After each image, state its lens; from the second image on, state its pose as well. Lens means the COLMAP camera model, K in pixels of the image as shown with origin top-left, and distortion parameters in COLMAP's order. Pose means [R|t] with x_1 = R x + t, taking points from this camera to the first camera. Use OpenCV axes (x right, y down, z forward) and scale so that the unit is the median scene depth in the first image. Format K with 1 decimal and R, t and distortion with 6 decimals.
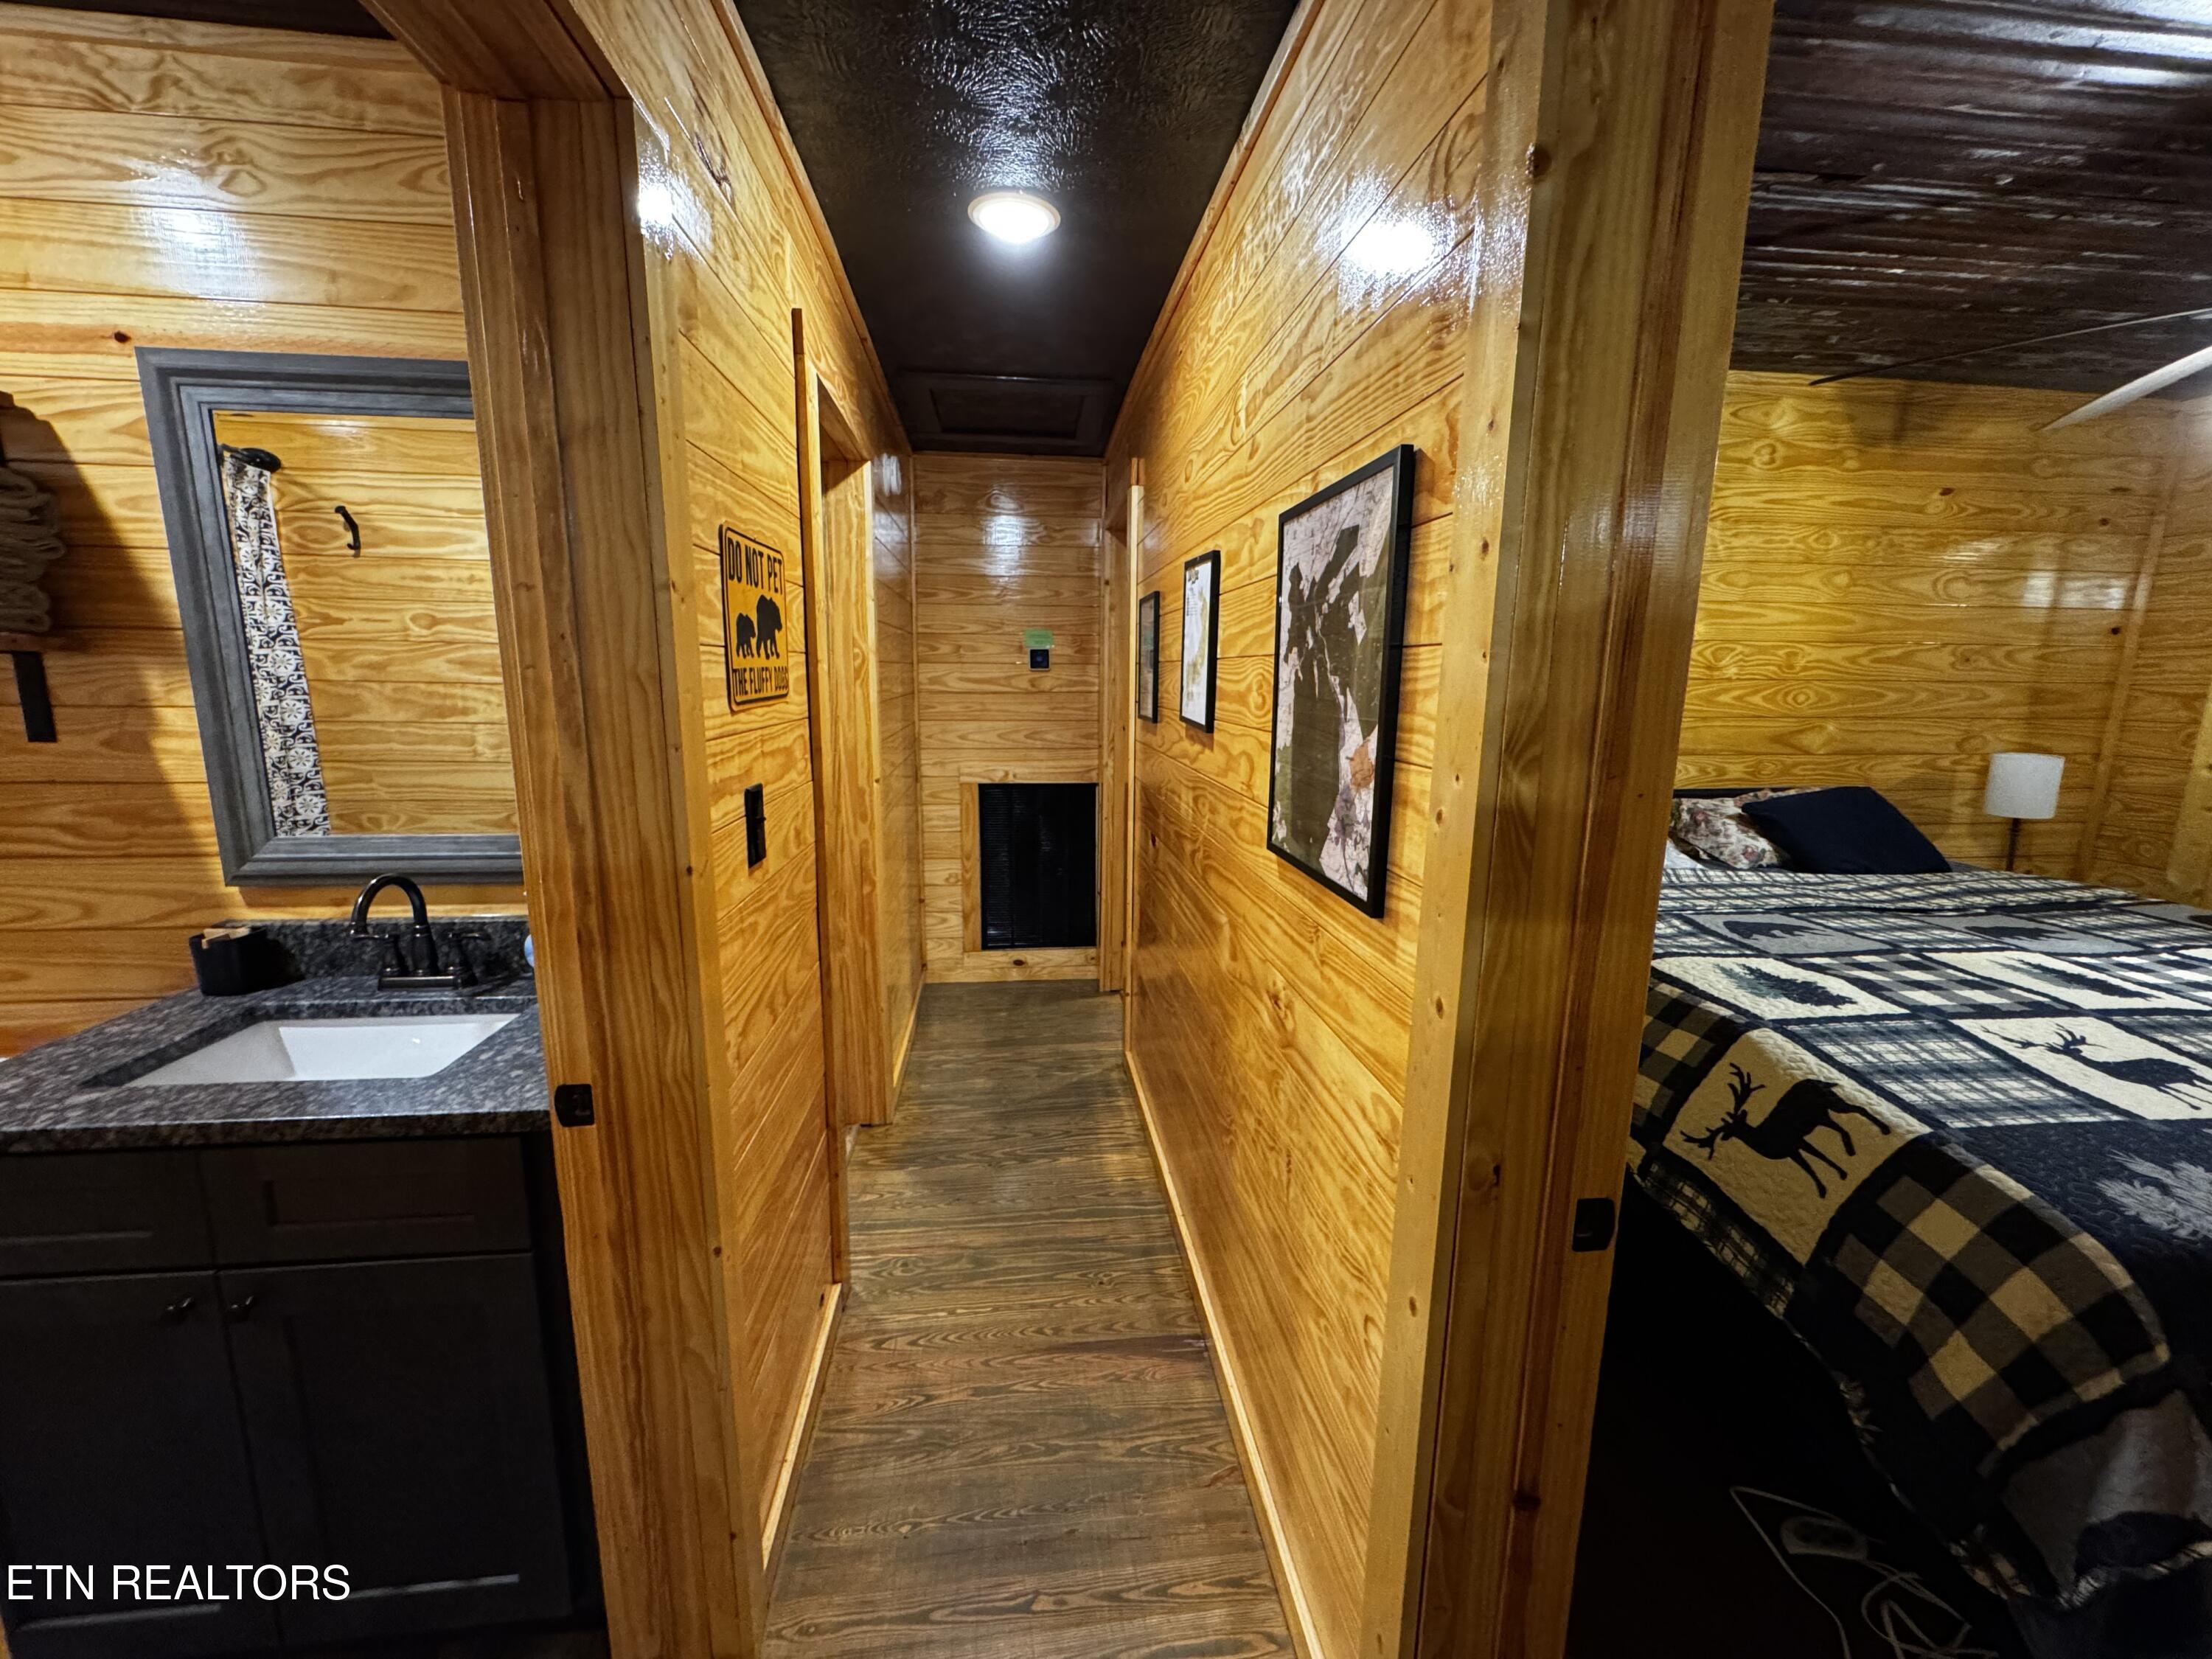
lens RADIAL K [[889.4, 0, 1104.0], [0, 889.4, 825.4], [0, 0, 1]] dist [-0.003370, 0.000753]
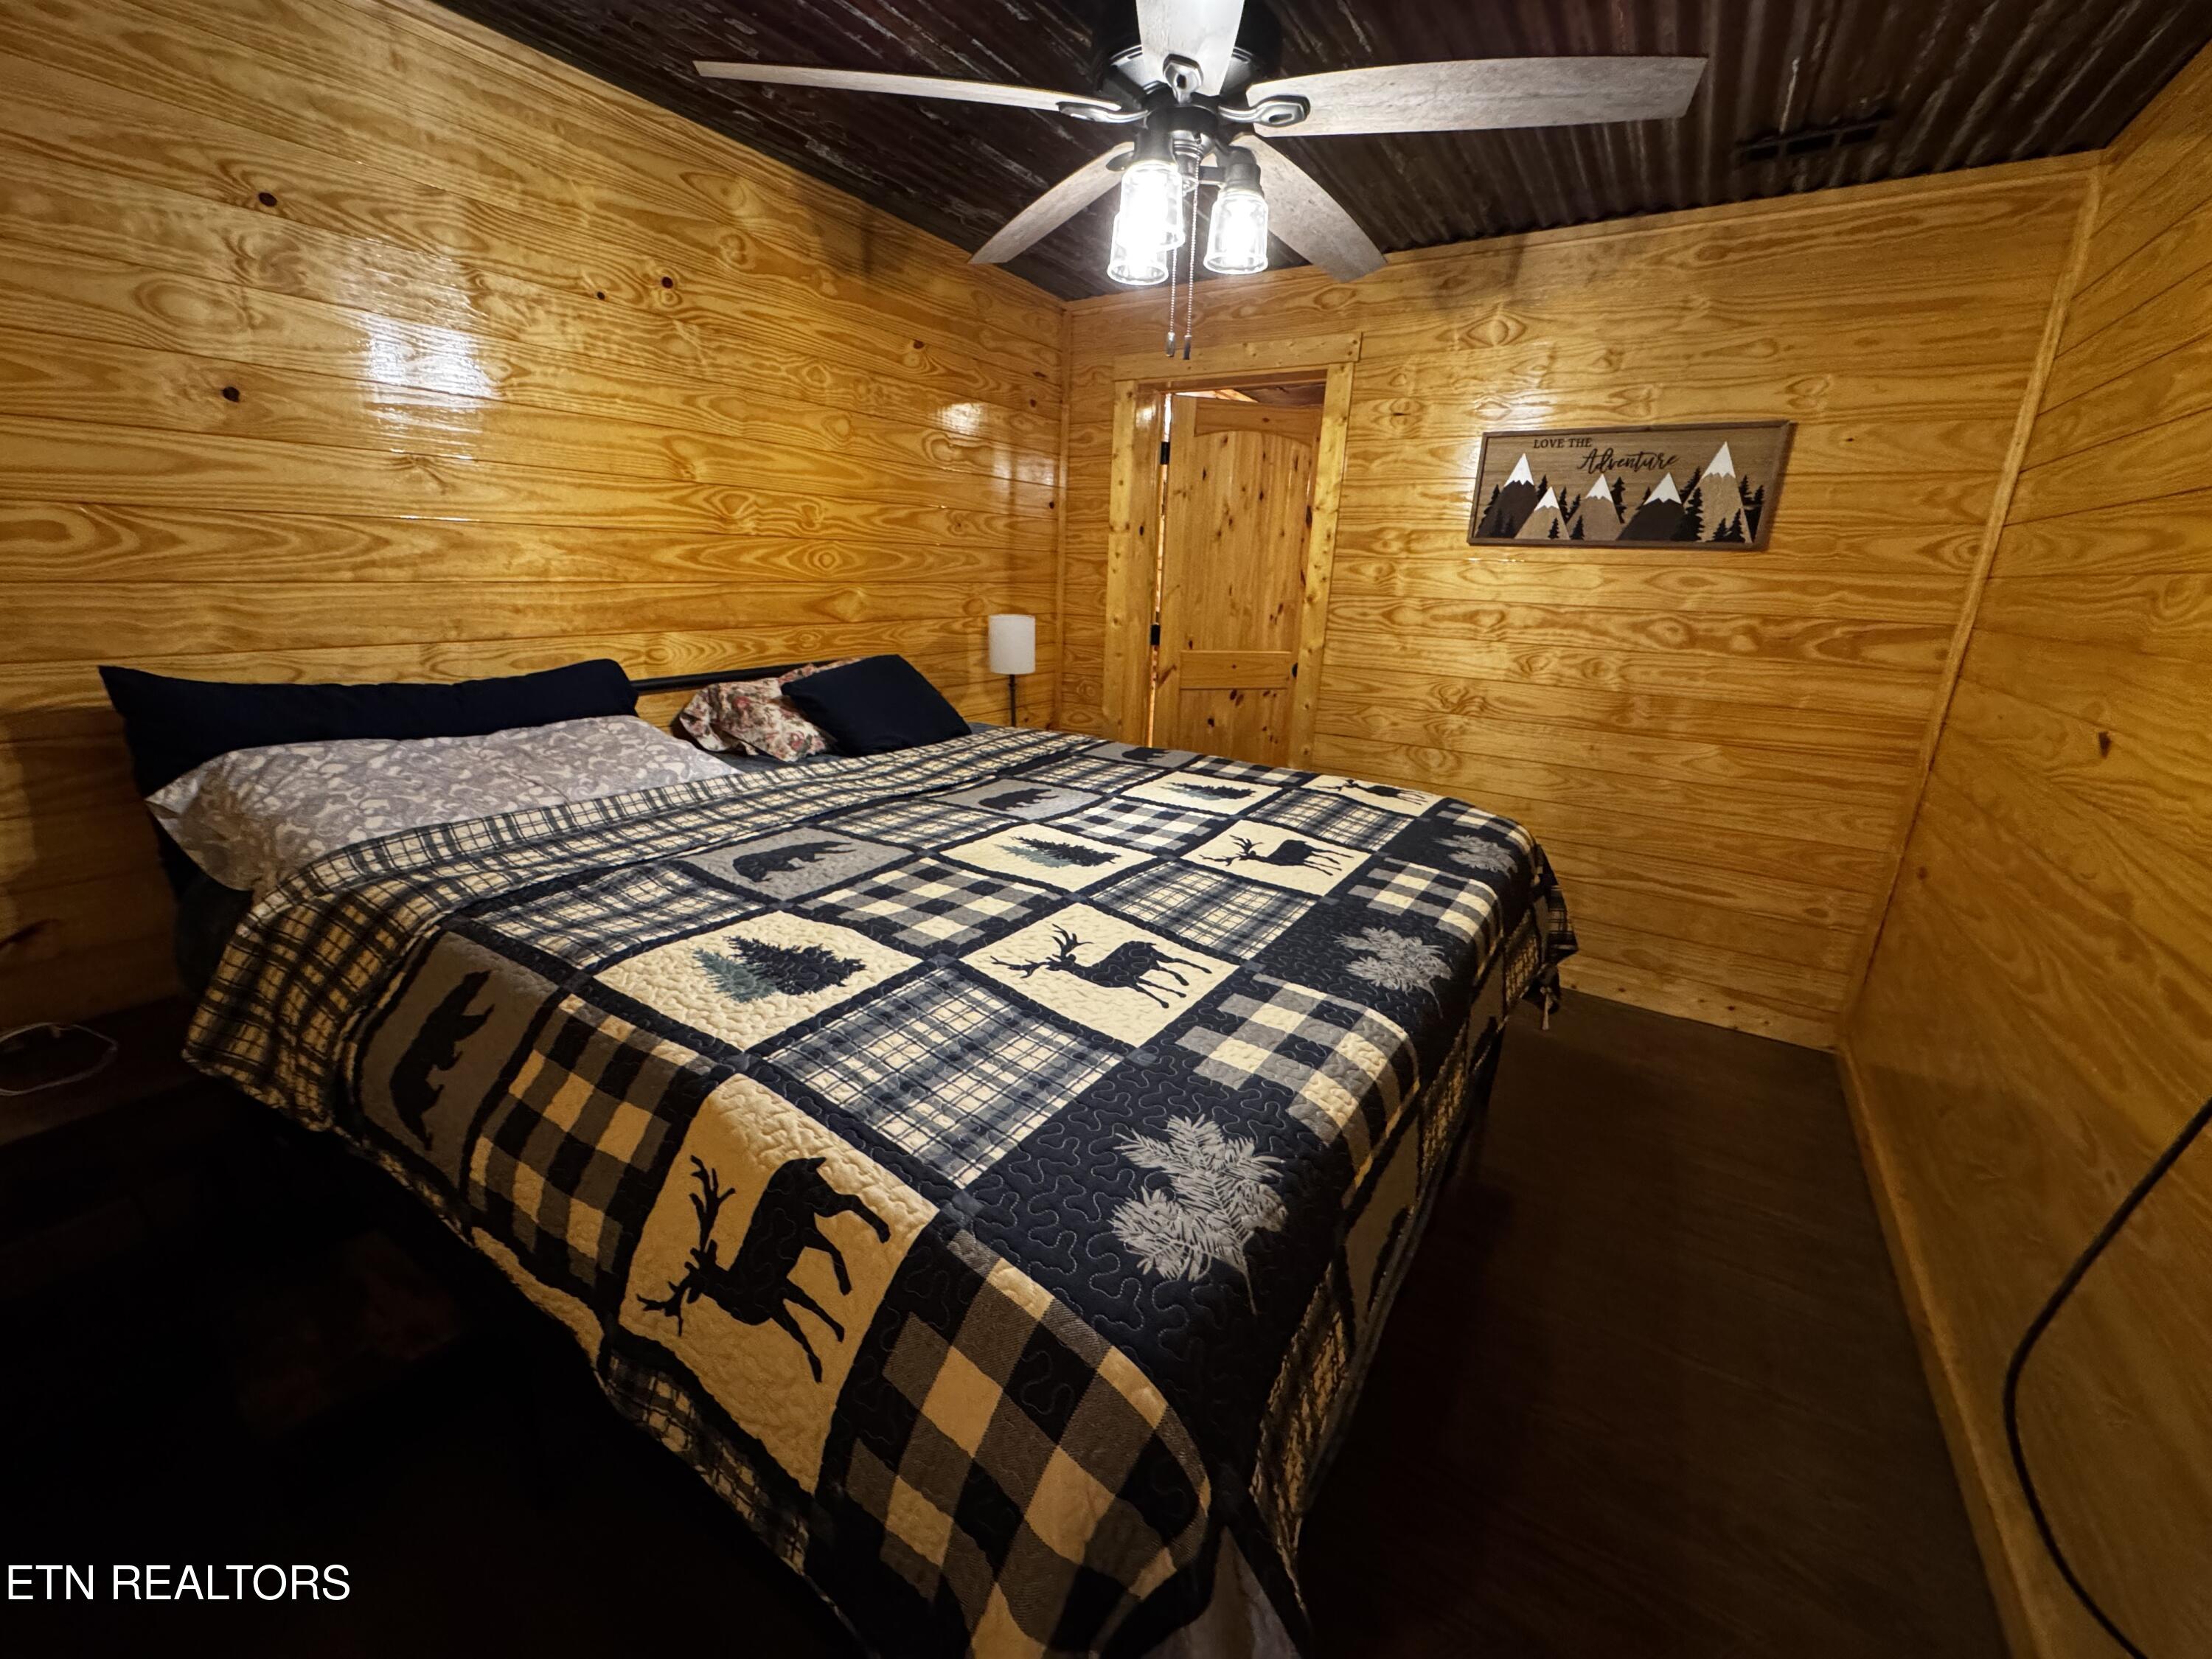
lens RADIAL K [[889.4, 0, 1112.6], [0, 889.4, 833.2], [0, 0, 1]] dist [-0.003370, 0.000753]
pose [[0.620615, -0.216284, 0.753696, 0.386273], [0.108700, 0.975656, 0.190472, -0.020960], [-0.776545, -0.036283, 0.629017, 0.333566]]
